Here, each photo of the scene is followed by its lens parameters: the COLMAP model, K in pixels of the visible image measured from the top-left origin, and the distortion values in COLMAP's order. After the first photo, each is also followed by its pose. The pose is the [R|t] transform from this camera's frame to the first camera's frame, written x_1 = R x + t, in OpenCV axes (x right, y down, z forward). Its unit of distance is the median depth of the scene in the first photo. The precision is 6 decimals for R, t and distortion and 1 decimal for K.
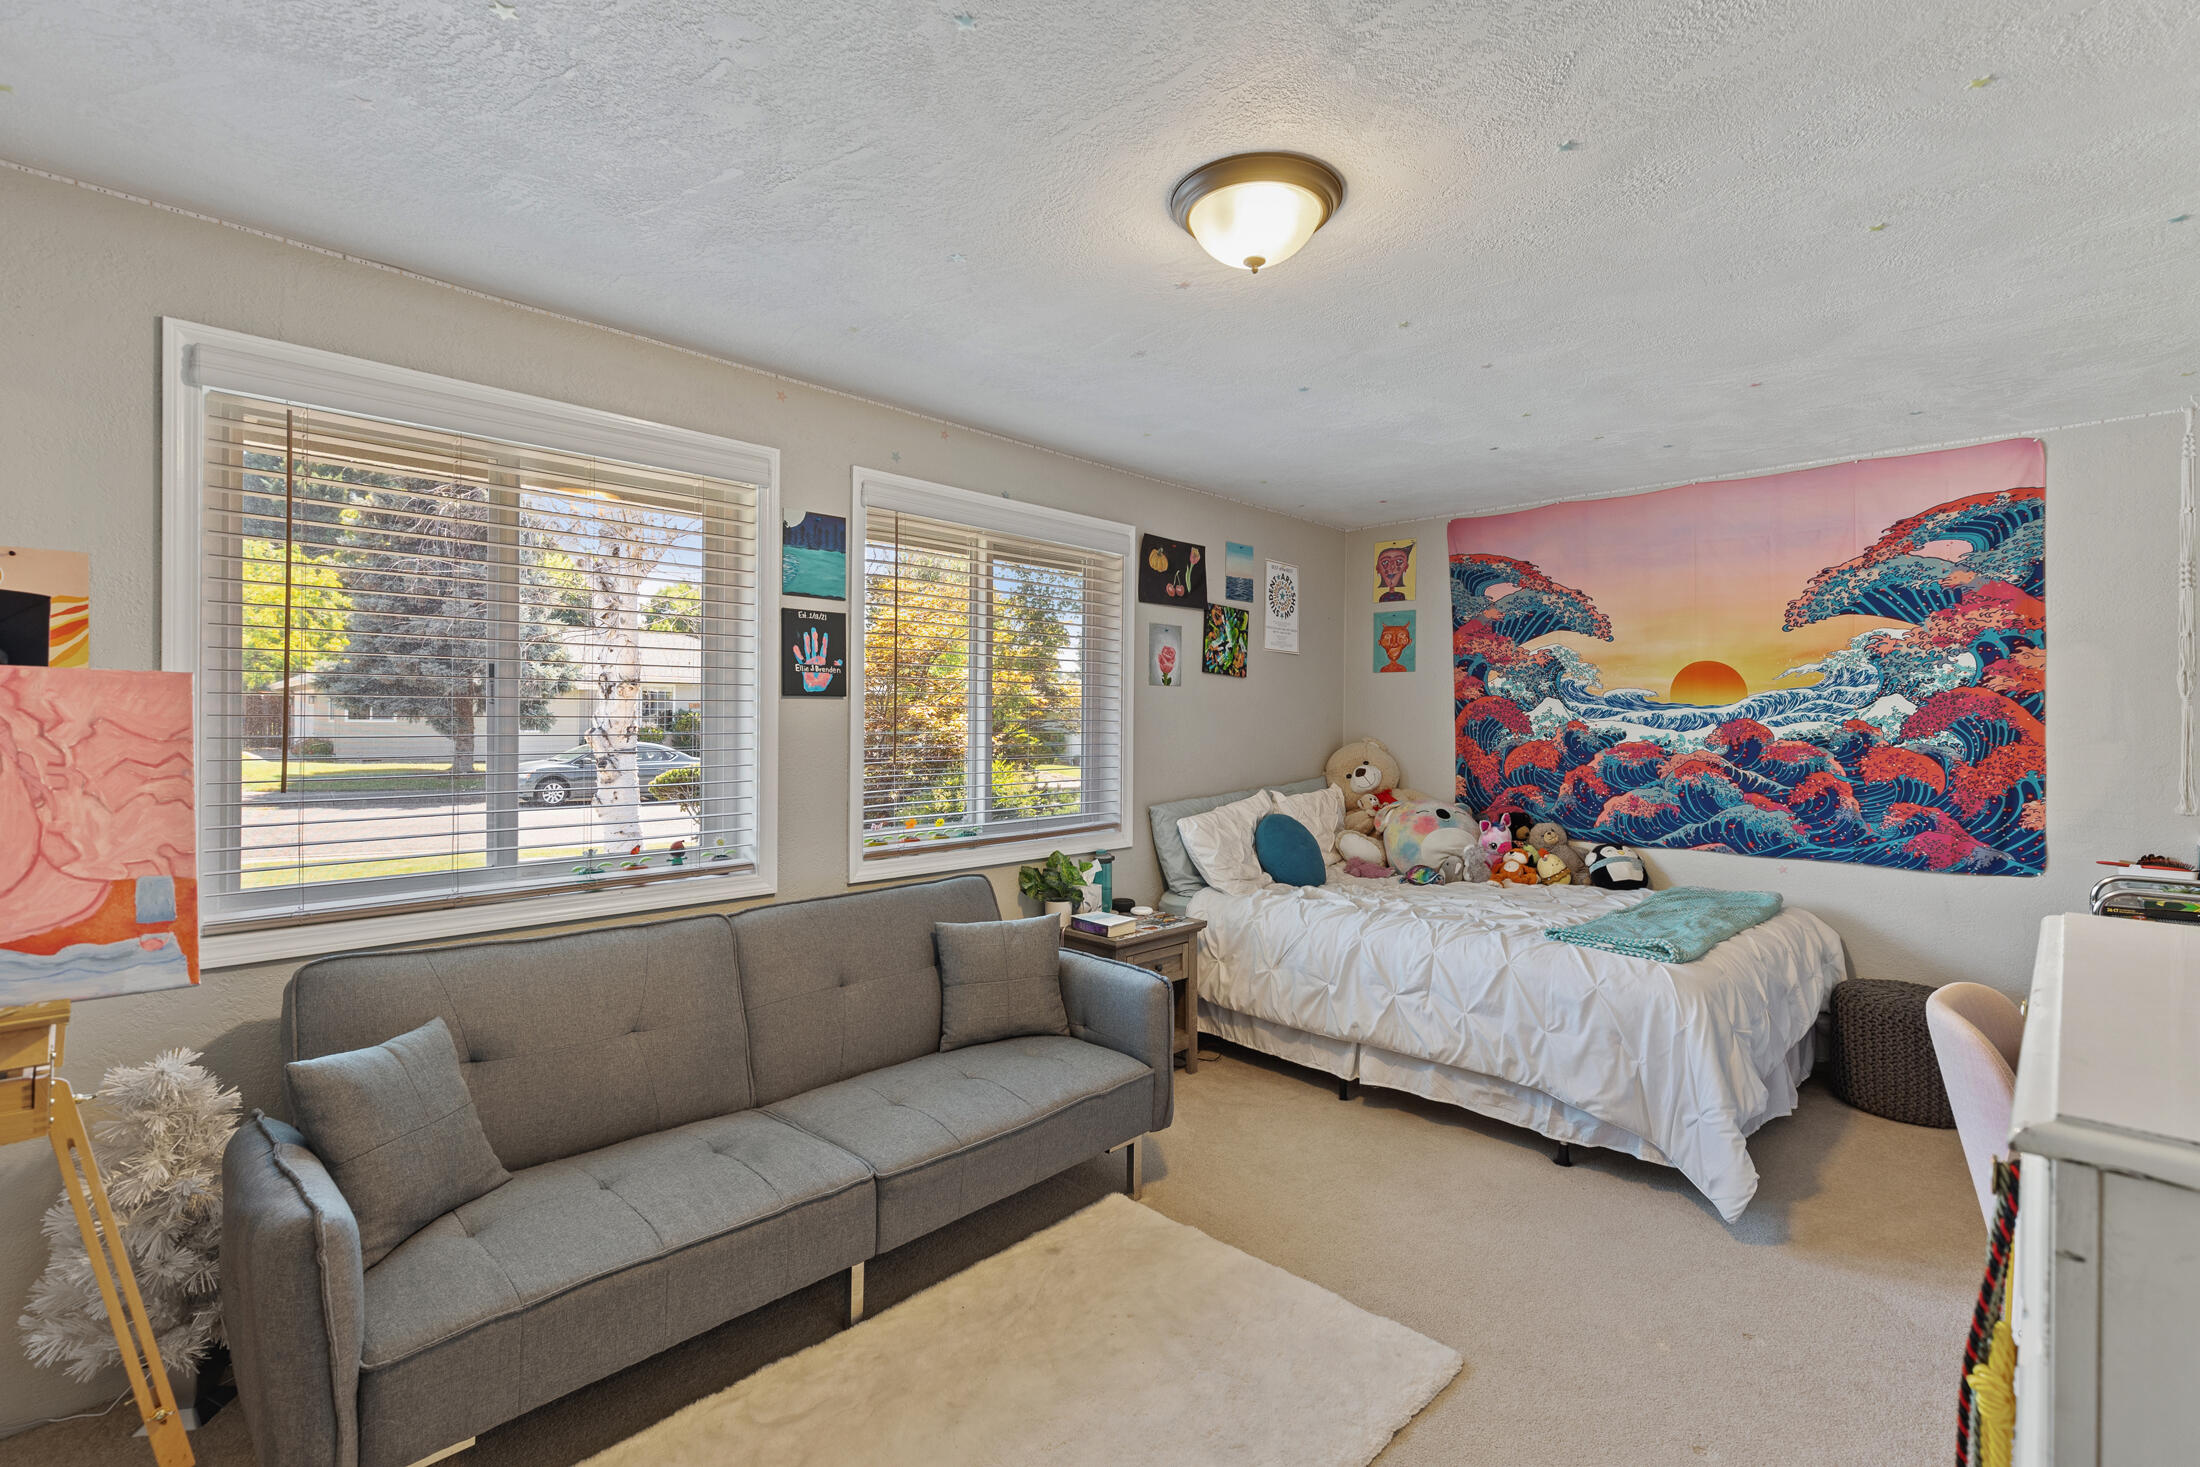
lens RADIAL K [[988.7, 0, 1104.4], [0, 988.7, 737.7], [0, 0, 1]] dist [0.005007, 0.000296]
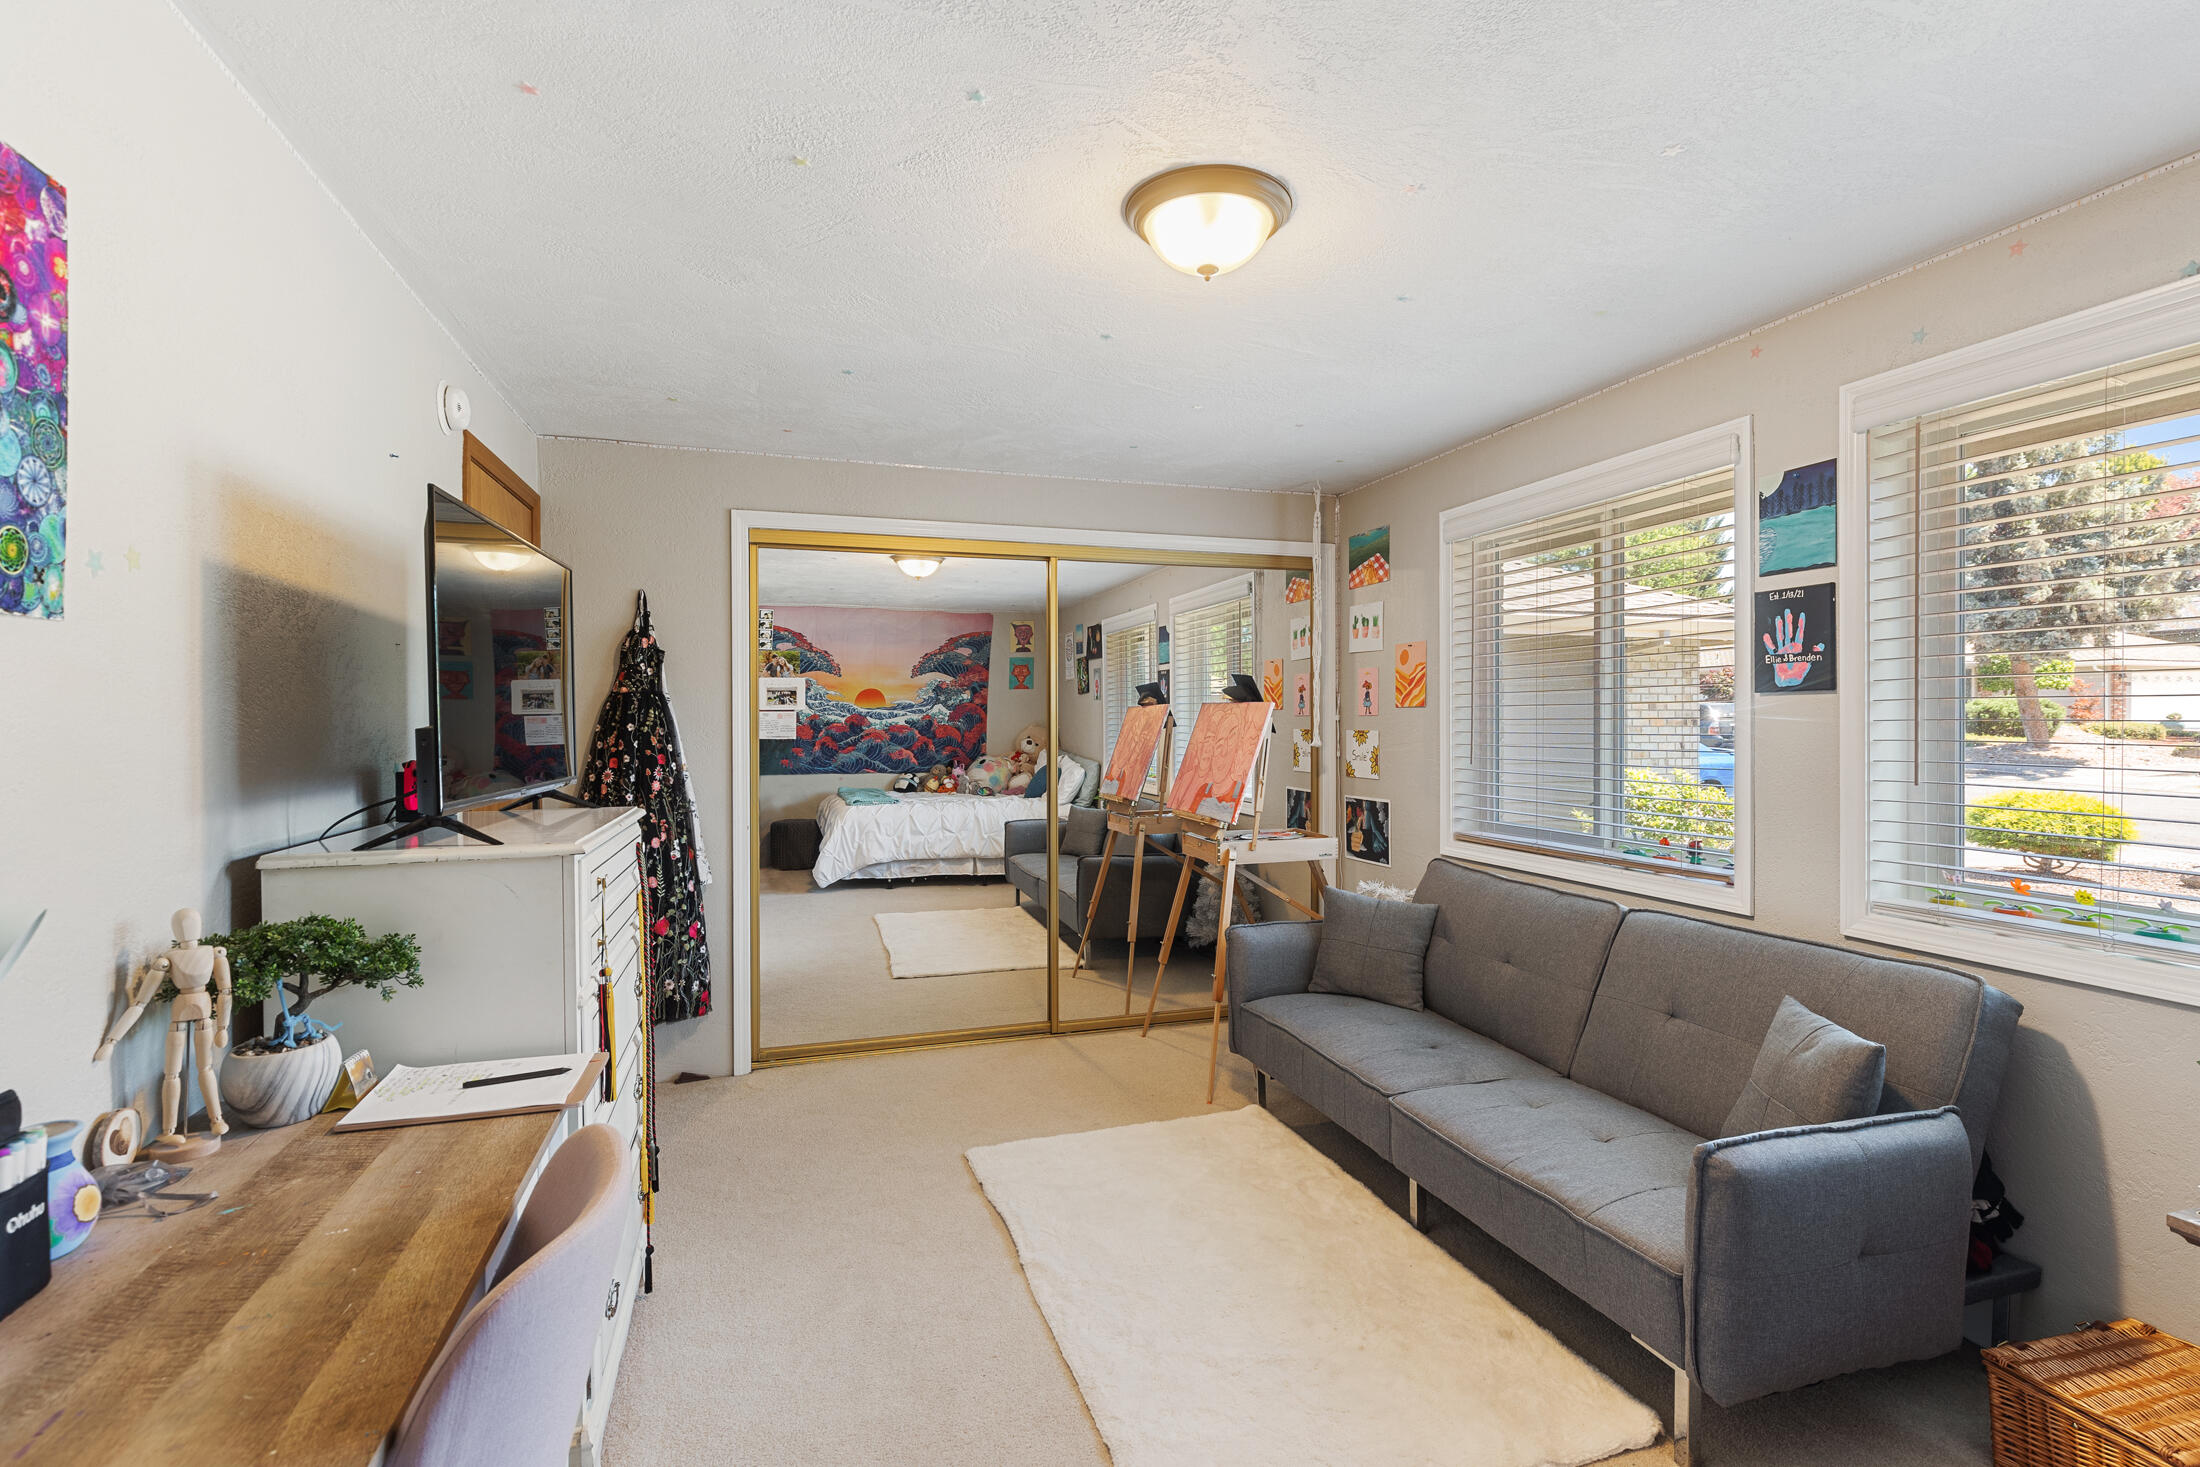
lens RADIAL K [[972.0, 0, 1108.3], [0, 972.0, 749.8], [0, 0, 1]] dist [0.003165, 0.000060]
pose [[-0.453332, 0.021510, -0.891082, 0.699568], [-0.018774, 0.999257, 0.033673, -0.010125], [0.891144, 0.031994, -0.452591, 0.873040]]
